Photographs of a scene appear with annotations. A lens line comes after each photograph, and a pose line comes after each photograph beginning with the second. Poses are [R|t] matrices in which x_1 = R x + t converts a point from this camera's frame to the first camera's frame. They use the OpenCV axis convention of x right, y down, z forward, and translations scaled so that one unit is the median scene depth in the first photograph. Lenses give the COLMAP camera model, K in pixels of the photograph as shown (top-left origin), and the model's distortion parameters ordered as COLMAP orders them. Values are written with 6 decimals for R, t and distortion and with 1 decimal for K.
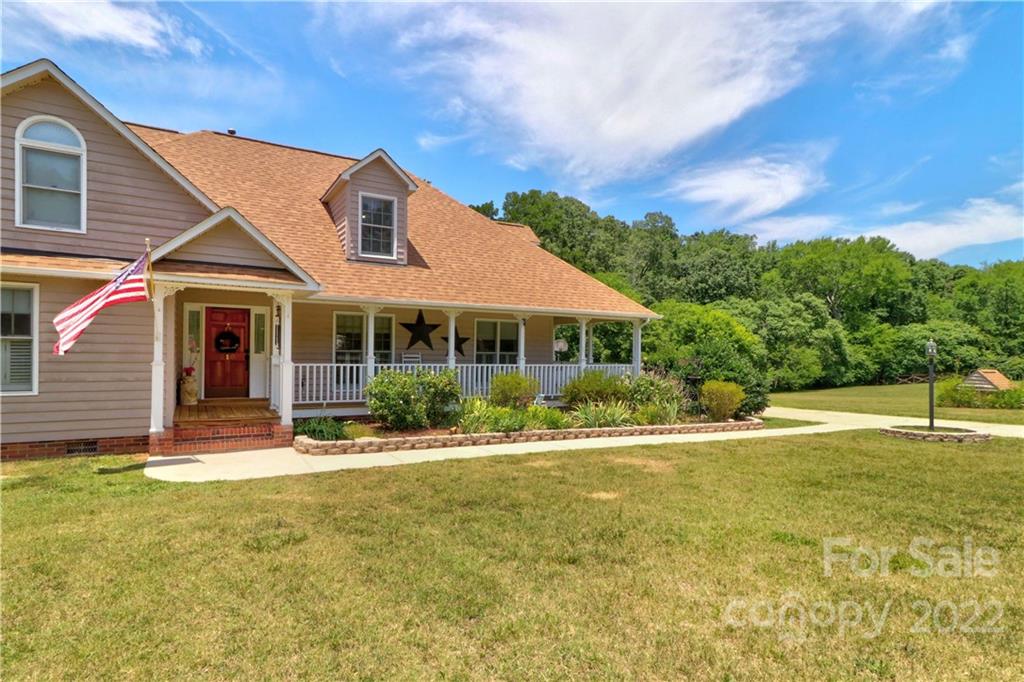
lens RADIAL K [[525.1, 0, 513.4], [0, 525.1, 347.2], [0, 0, 1]] dist [0.017836, 0.000253]
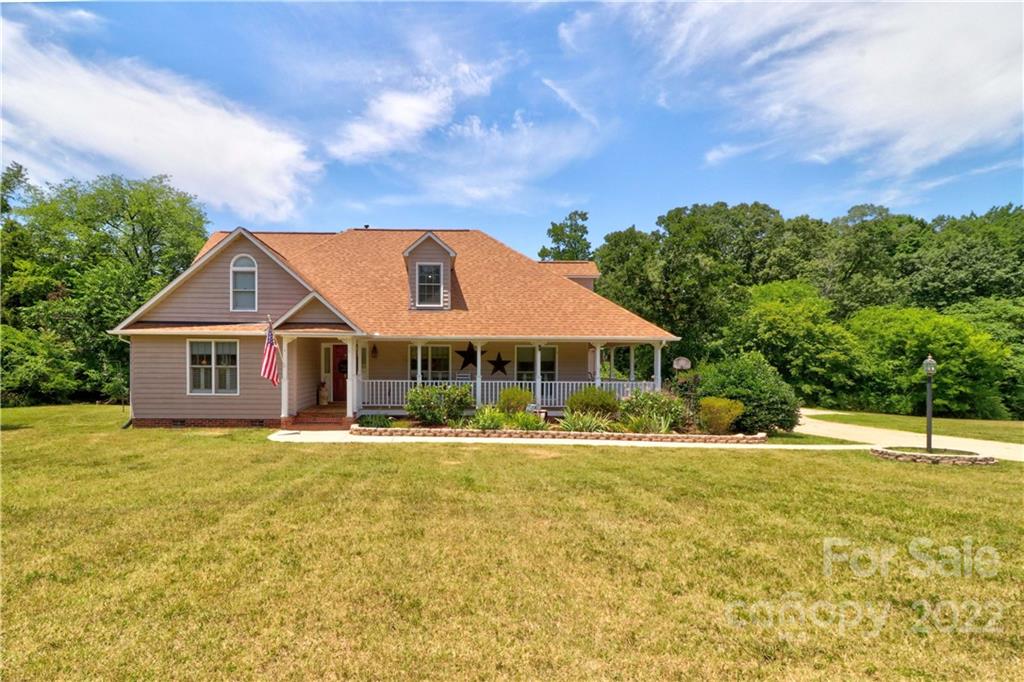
lens RADIAL K [[496.4, 0, 453.2], [0, 496.4, 362.6], [0, 0, 1]] dist [0.003953, 0.001100]
pose [[0.885497, -0.014991, -0.464403, 0.417357], [0.012123, 0.999885, -0.009162, -0.003915], [0.464487, 0.002483, 0.885577, -0.164224]]
